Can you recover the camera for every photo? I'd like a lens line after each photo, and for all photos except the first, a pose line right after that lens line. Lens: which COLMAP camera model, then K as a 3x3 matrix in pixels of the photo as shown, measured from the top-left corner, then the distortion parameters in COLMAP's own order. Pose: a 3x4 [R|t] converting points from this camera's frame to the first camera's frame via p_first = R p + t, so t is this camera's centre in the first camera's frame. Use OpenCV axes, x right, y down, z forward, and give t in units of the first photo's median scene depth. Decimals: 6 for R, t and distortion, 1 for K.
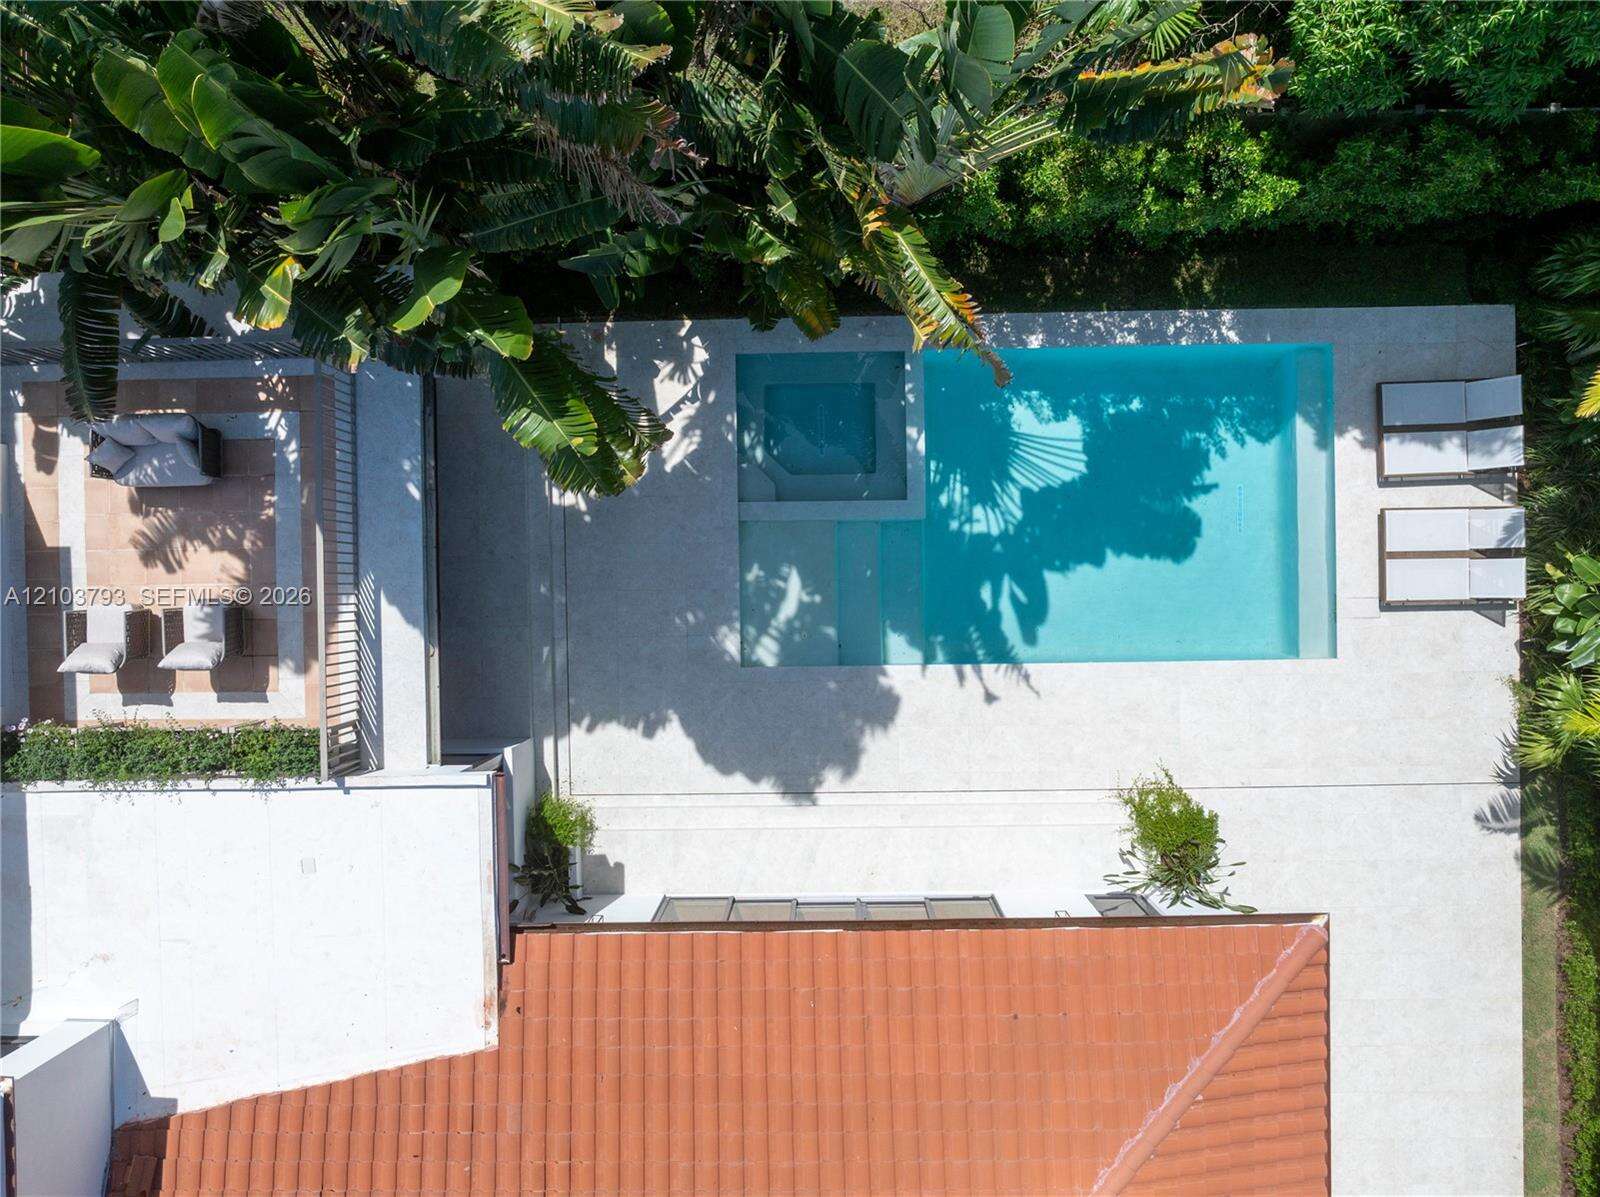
lens RADIAL K [[1151.9, 0, 805.9], [0, 1151.9, 602.7], [0, 0, 1]] dist [-0.008885, 0.001663]
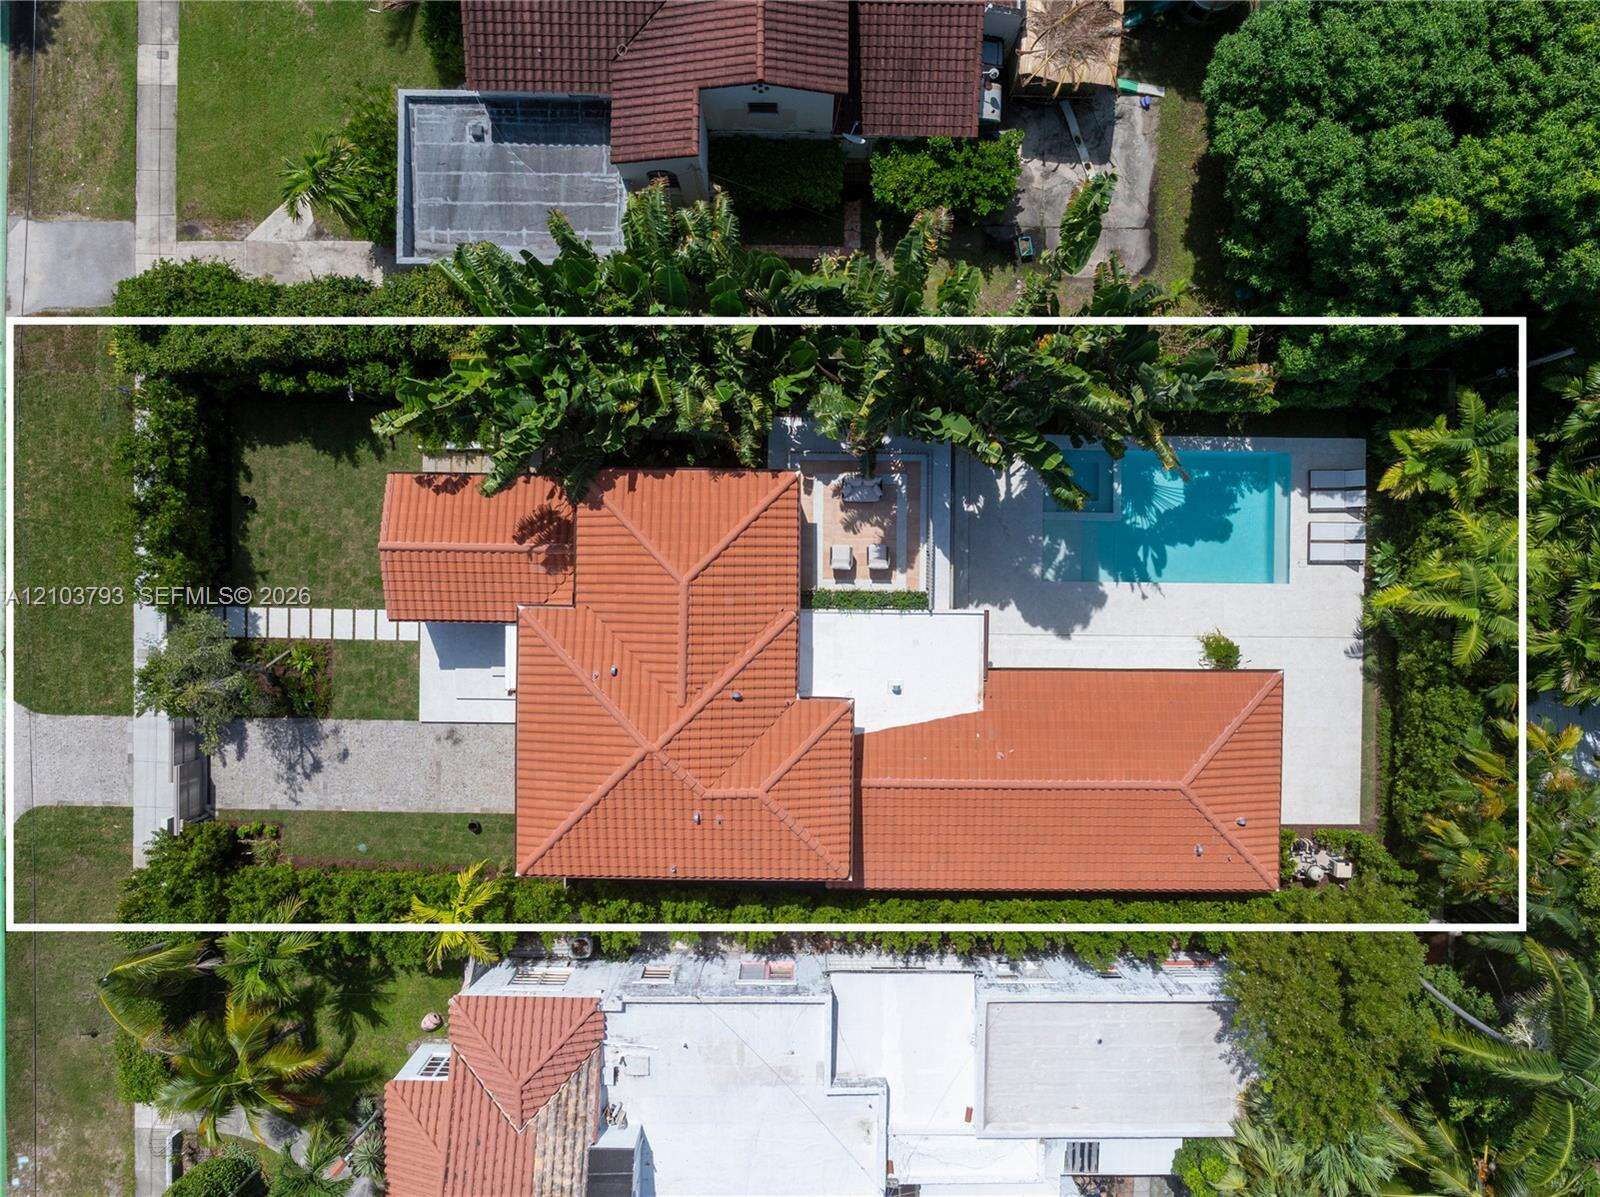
lens RADIAL K [[1151.9, 0, 805.9], [0, 1151.9, 602.7], [0, 0, 1]] dist [-0.008885, 0.001663]
pose [[0.999174, 0.024853, 0.032137, -0.622444], [-0.025037, 0.999672, 0.005333, 0.100395], [-0.031994, -0.006133, 0.999469, -1.368337]]
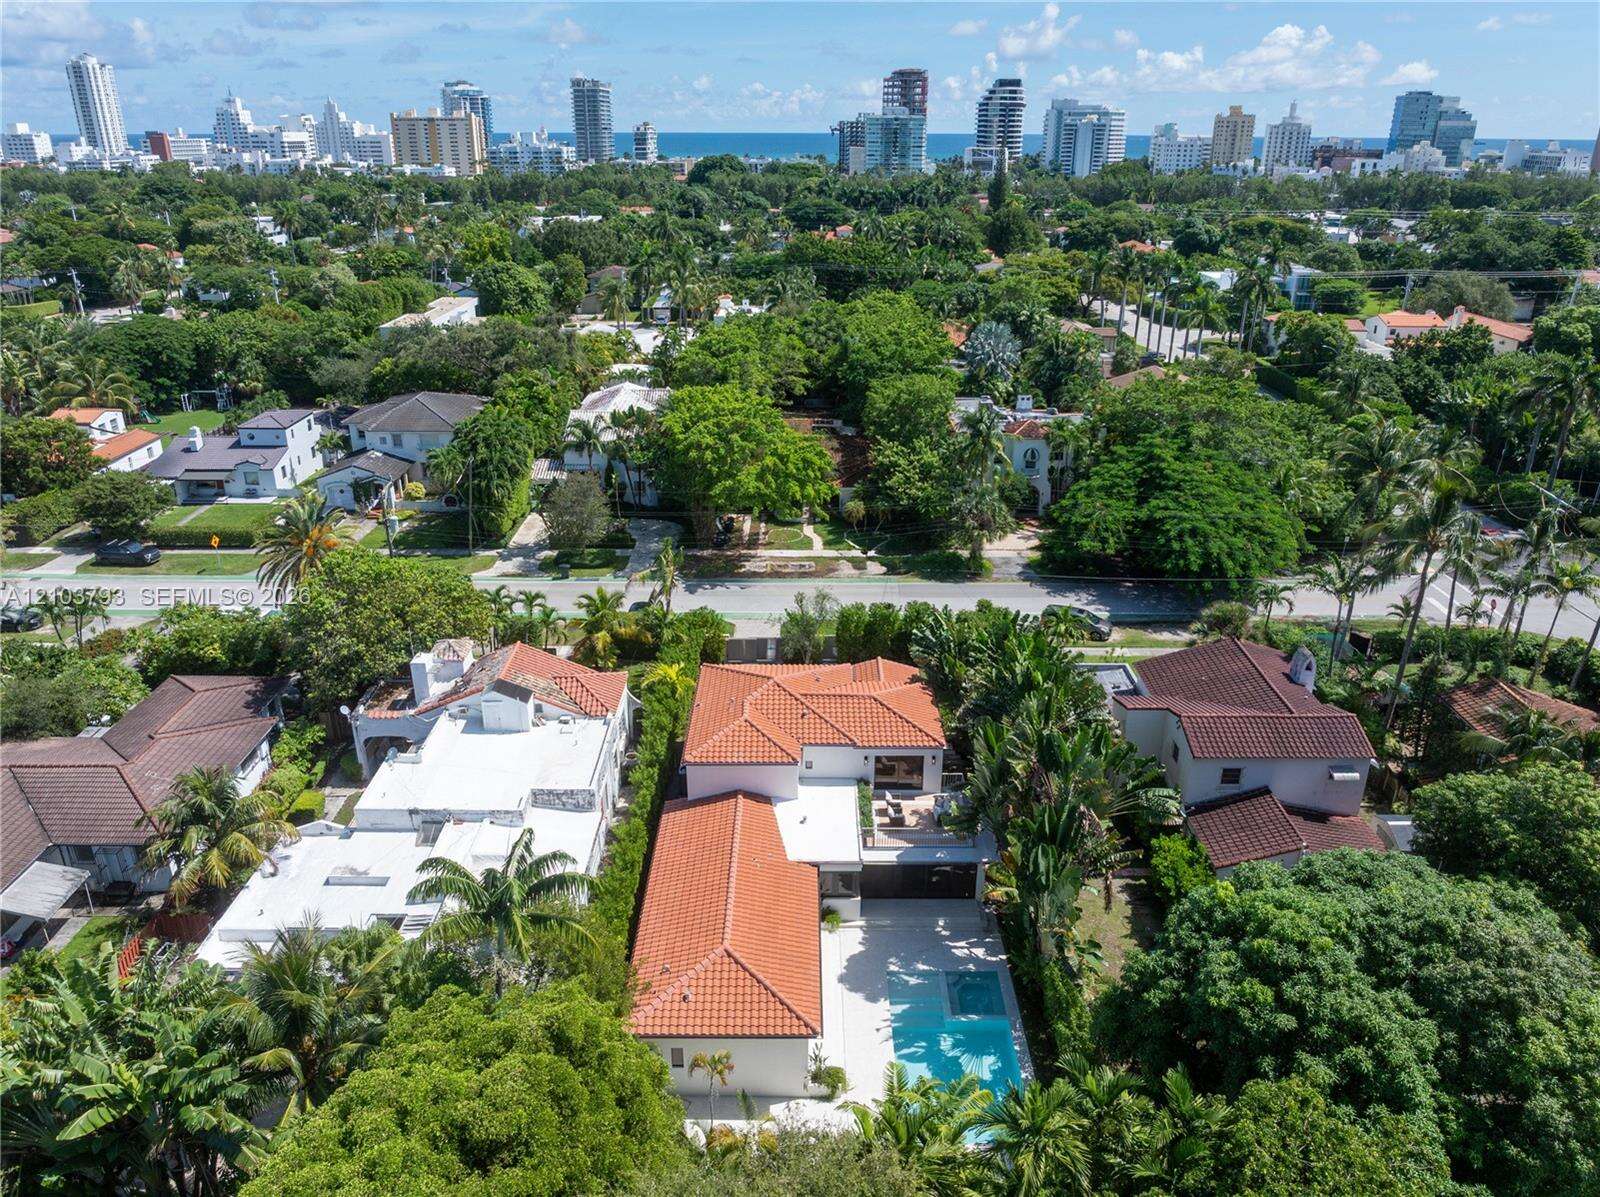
lens RADIAL K [[1177.6, 0, 798.1], [0, 1177.6, 580.7], [0, 0, 1]] dist [0.003167, 0.002725]
pose [[-0.011782, 0.418384, -0.908194, 2.222655], [-0.999577, -0.029096, -0.000436, 0.305974], [-0.026607, 0.907804, 0.418550, -1.086103]]
